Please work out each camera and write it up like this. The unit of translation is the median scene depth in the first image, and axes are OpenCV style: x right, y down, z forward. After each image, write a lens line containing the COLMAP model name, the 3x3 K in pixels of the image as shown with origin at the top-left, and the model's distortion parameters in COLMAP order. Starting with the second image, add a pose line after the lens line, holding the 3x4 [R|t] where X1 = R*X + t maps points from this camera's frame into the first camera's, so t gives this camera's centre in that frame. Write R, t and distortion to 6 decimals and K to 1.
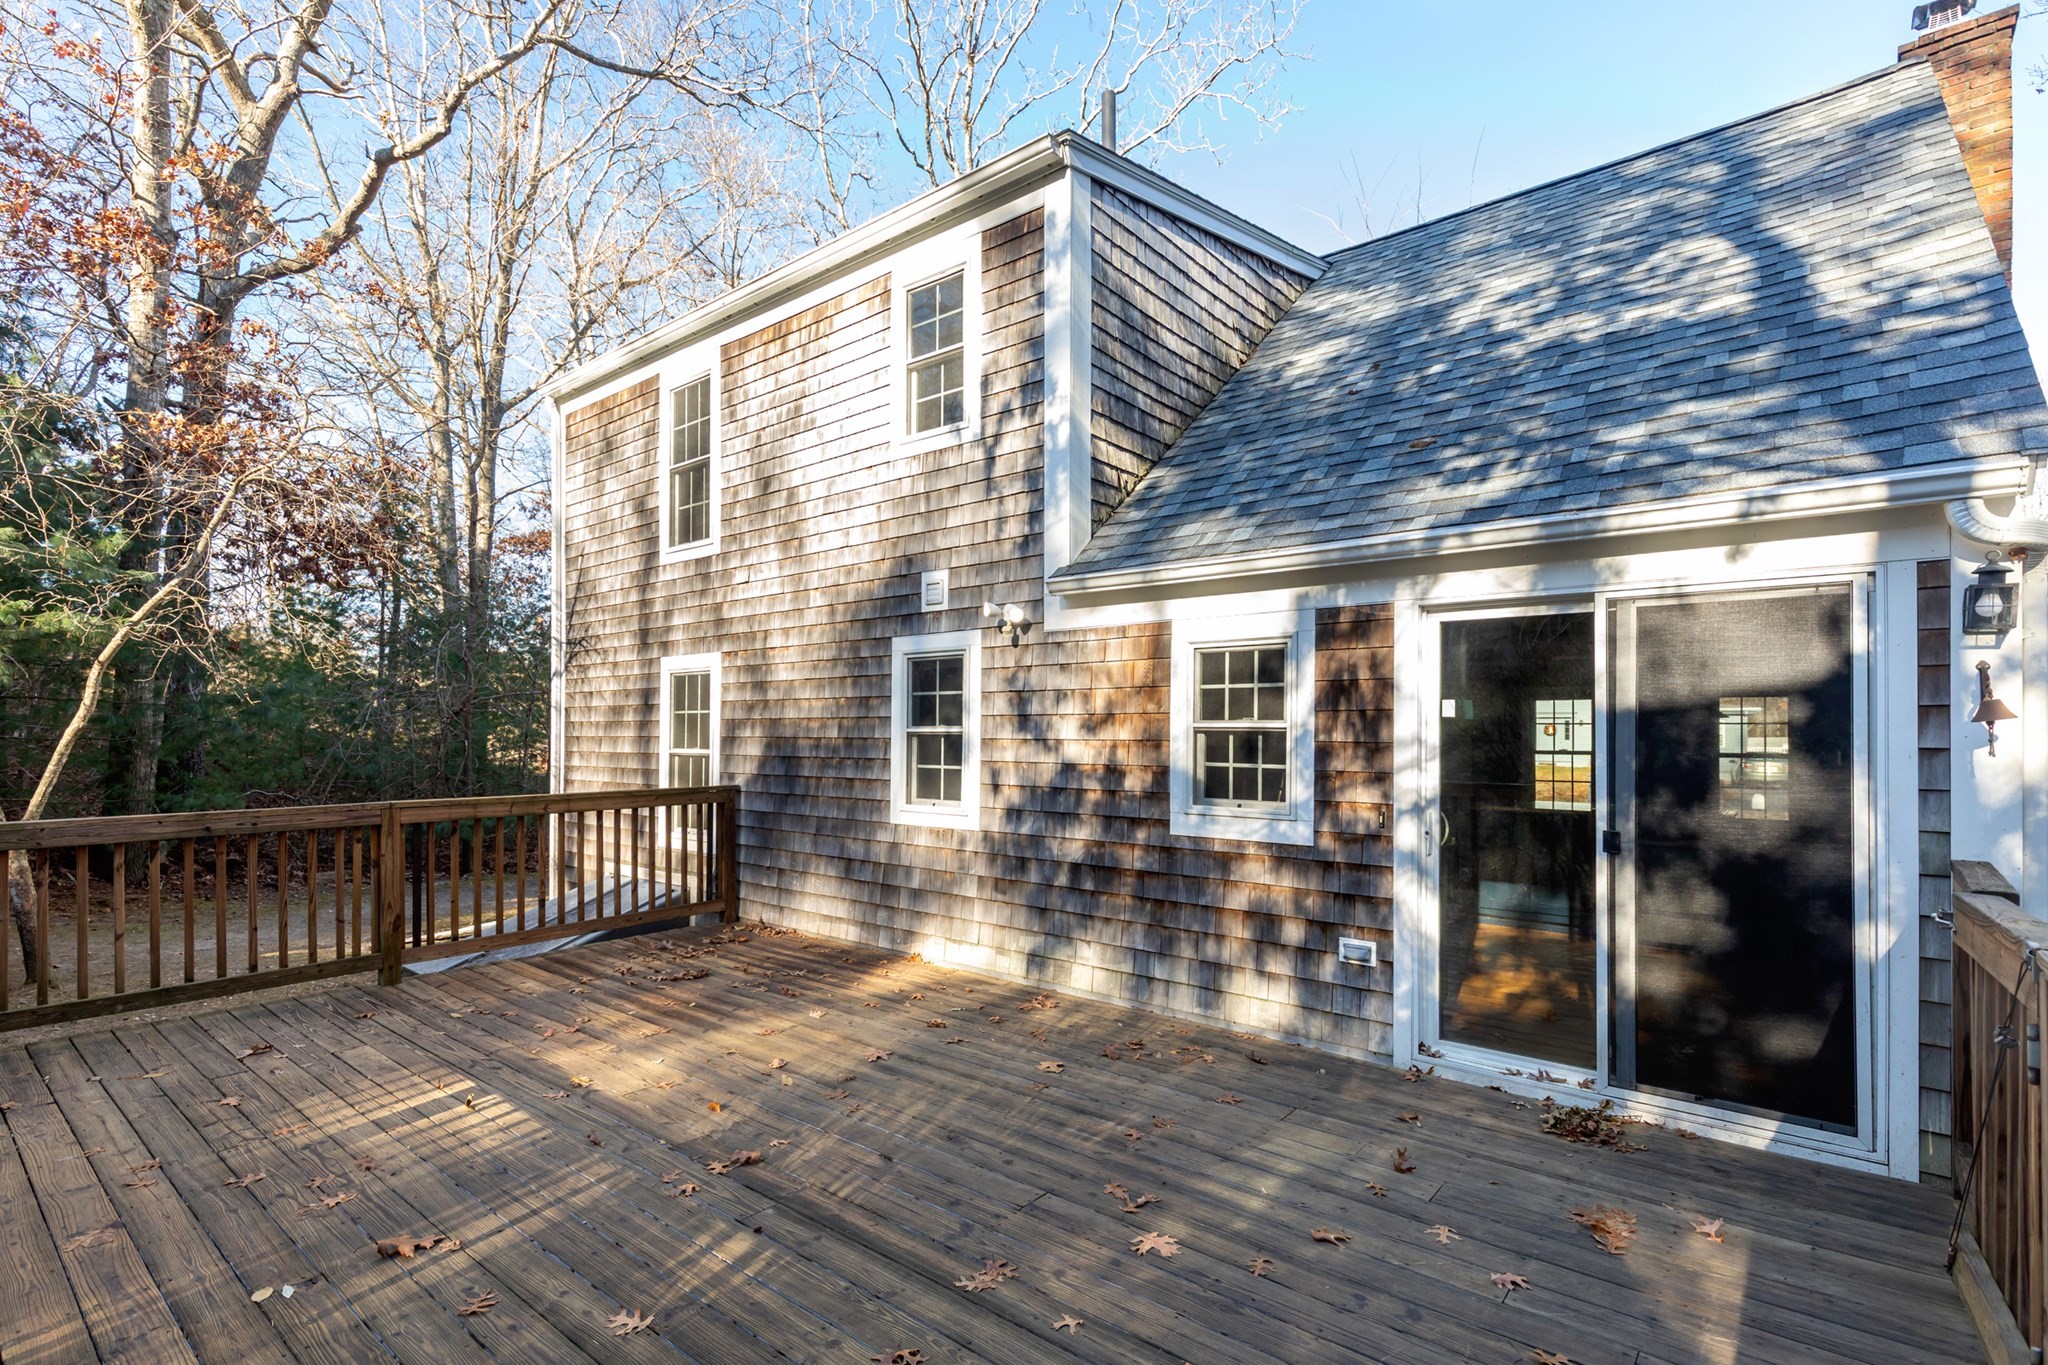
lens RADIAL K [[933.0, 0, 1025.4], [0, 933.0, 723.6], [0, 0, 1]] dist [0.003283, 0.000296]
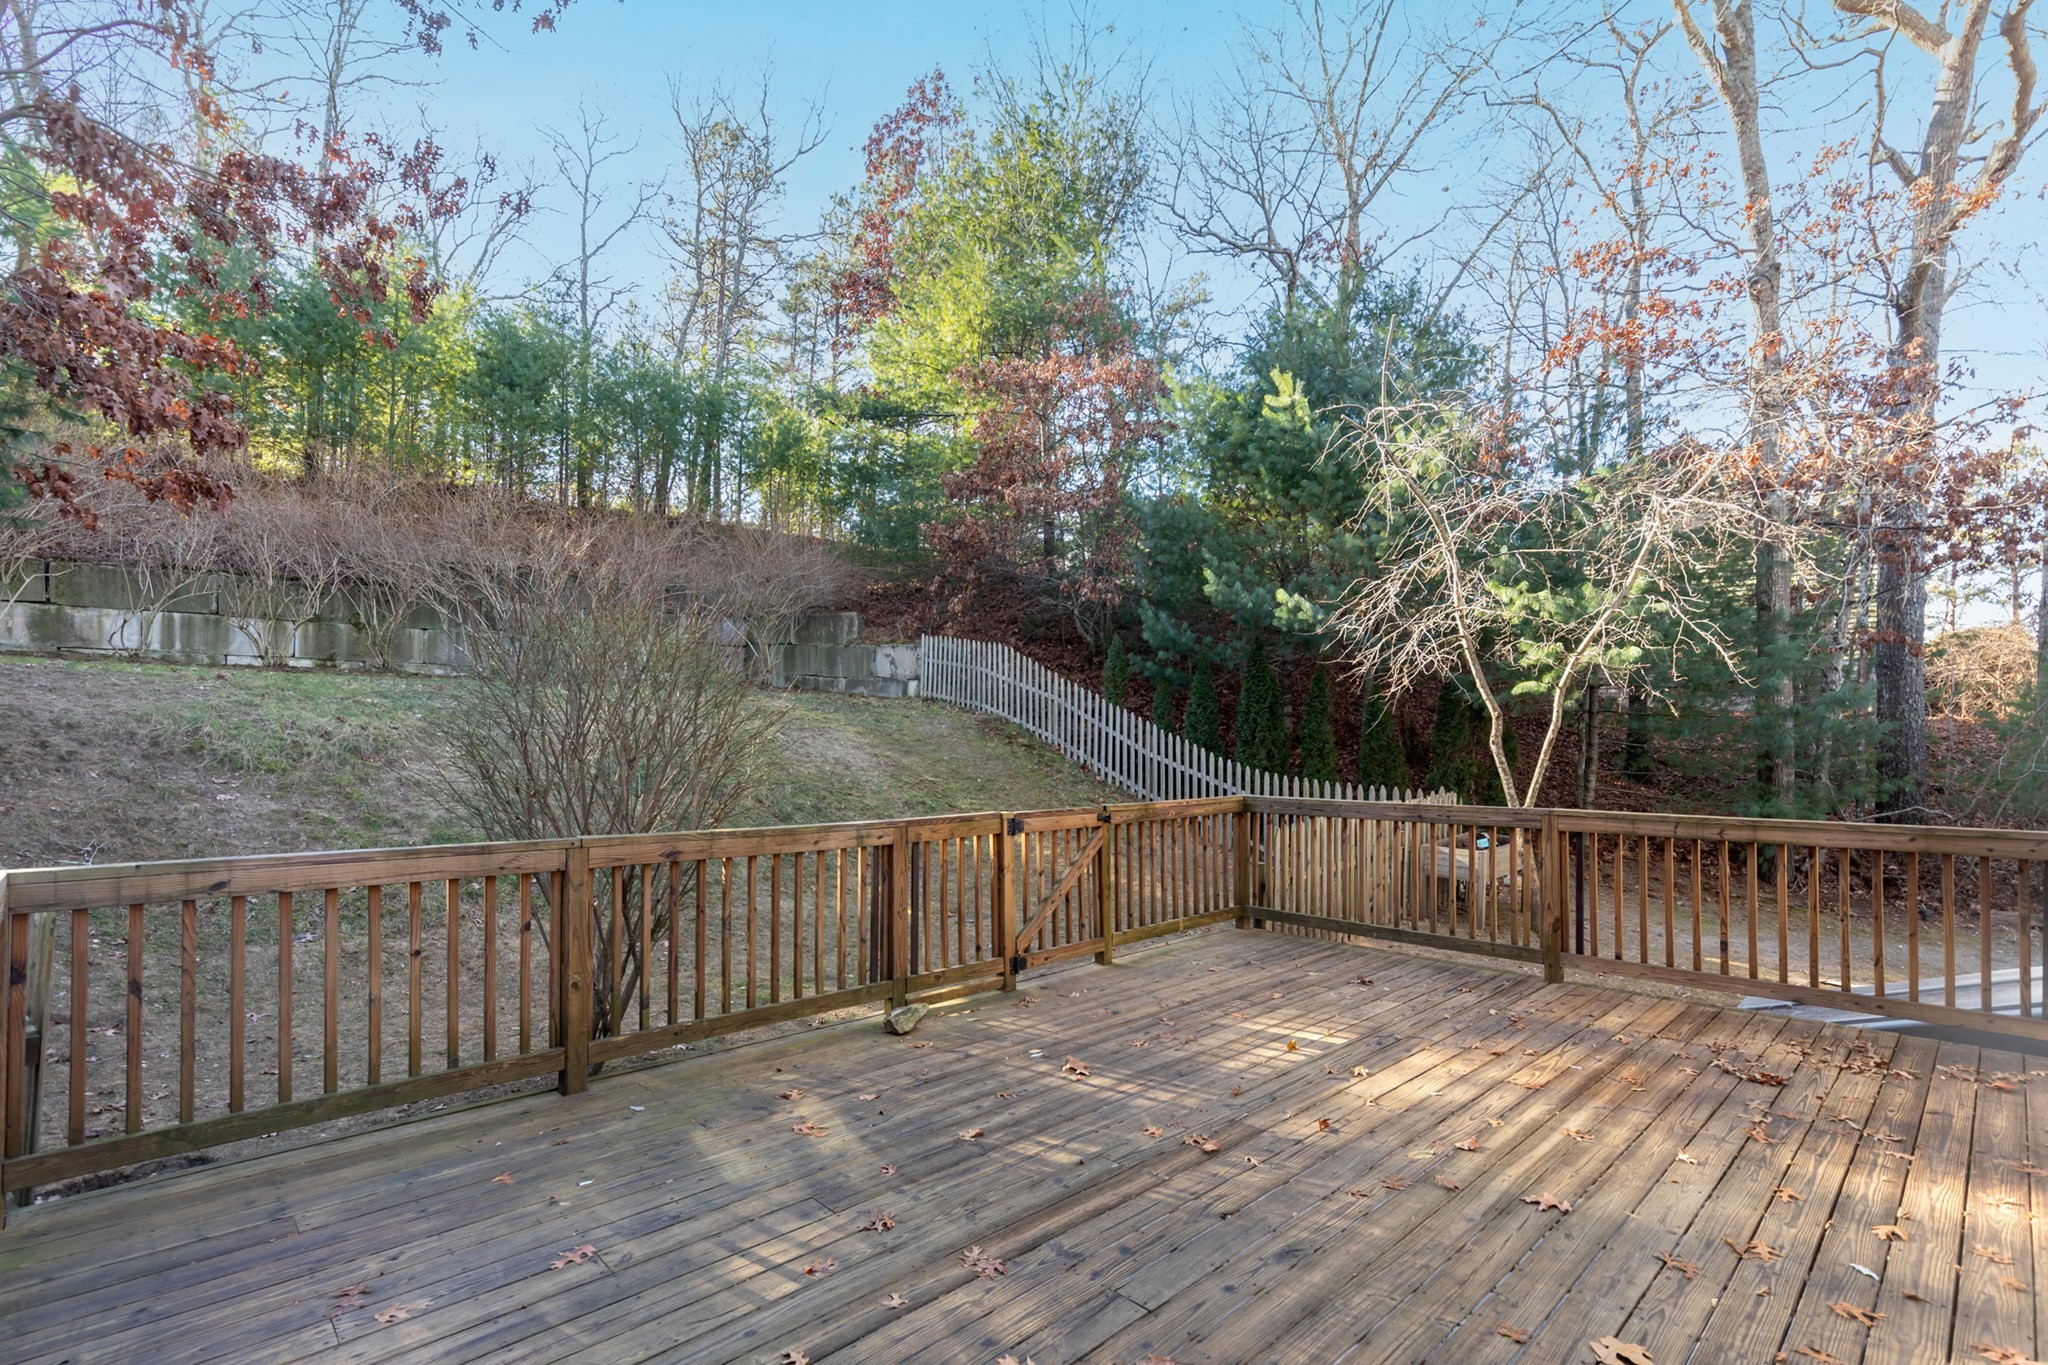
lens RADIAL K [[963.0, 0, 1021.9], [0, 963.0, 739.3], [0, 0, 1]] dist [0.002873, 0.000618]
pose [[-0.122240, -0.004295, -0.992491, 0.520093], [0.010149, 0.999933, -0.005577, 0.005921], [0.992449, -0.010755, -0.122188, 0.594966]]
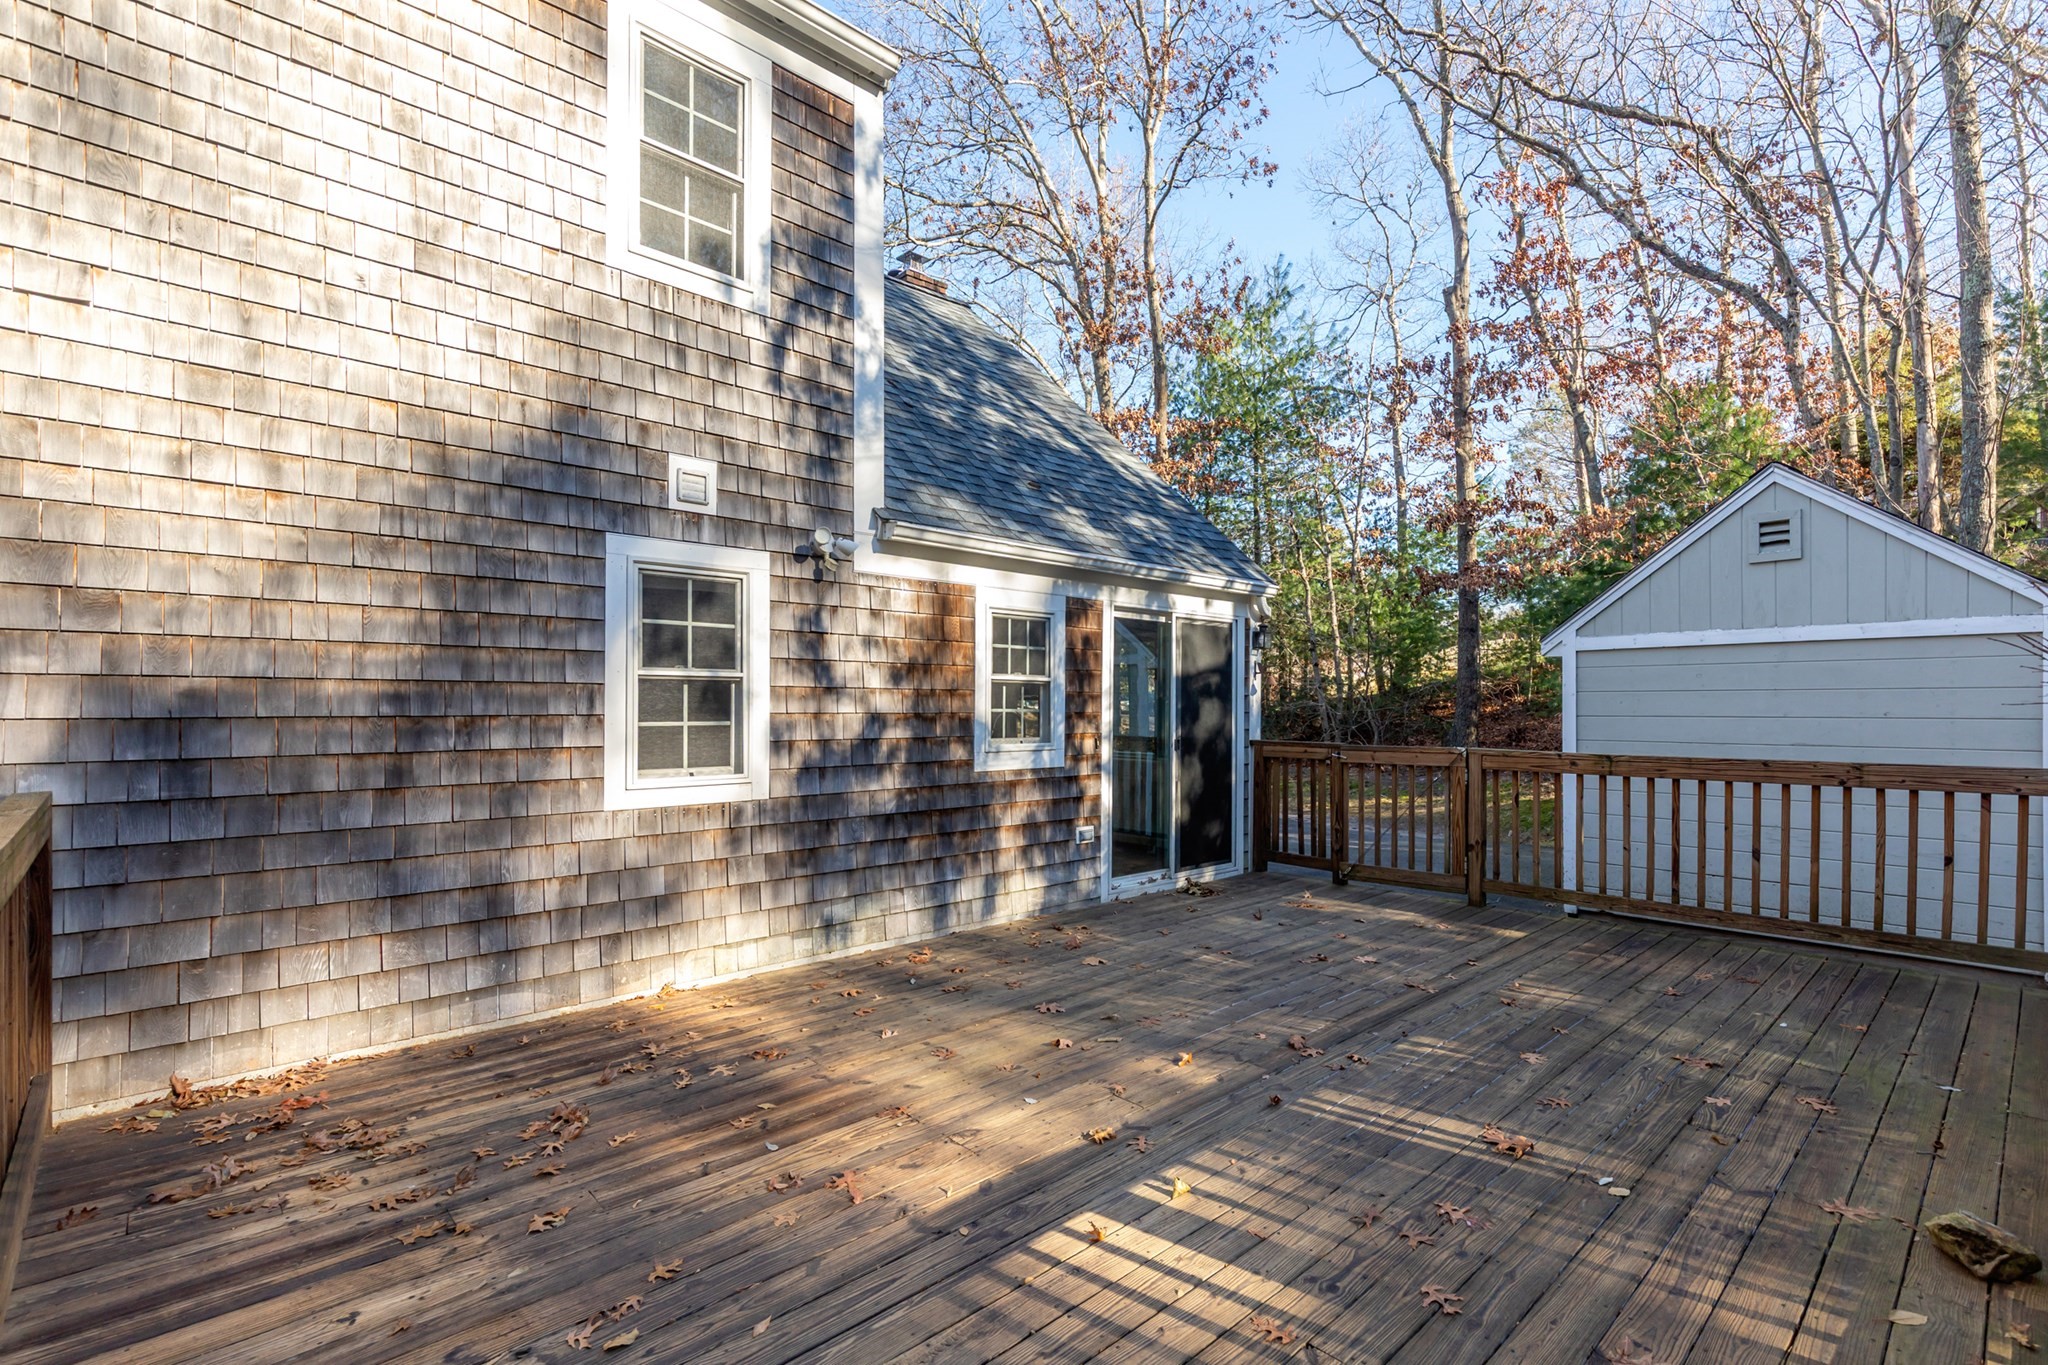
lens RADIAL K [[959.6, 0, 1042.1], [0, 959.6, 711.4], [0, 0, 1]] dist [0.003062, 0.000317]
pose [[0.127545, -0.010139, 0.991781, -0.976232], [-0.014681, 0.999819, 0.012109, 0.028077], [-0.991724, -0.016105, 0.127374, 0.749522]]
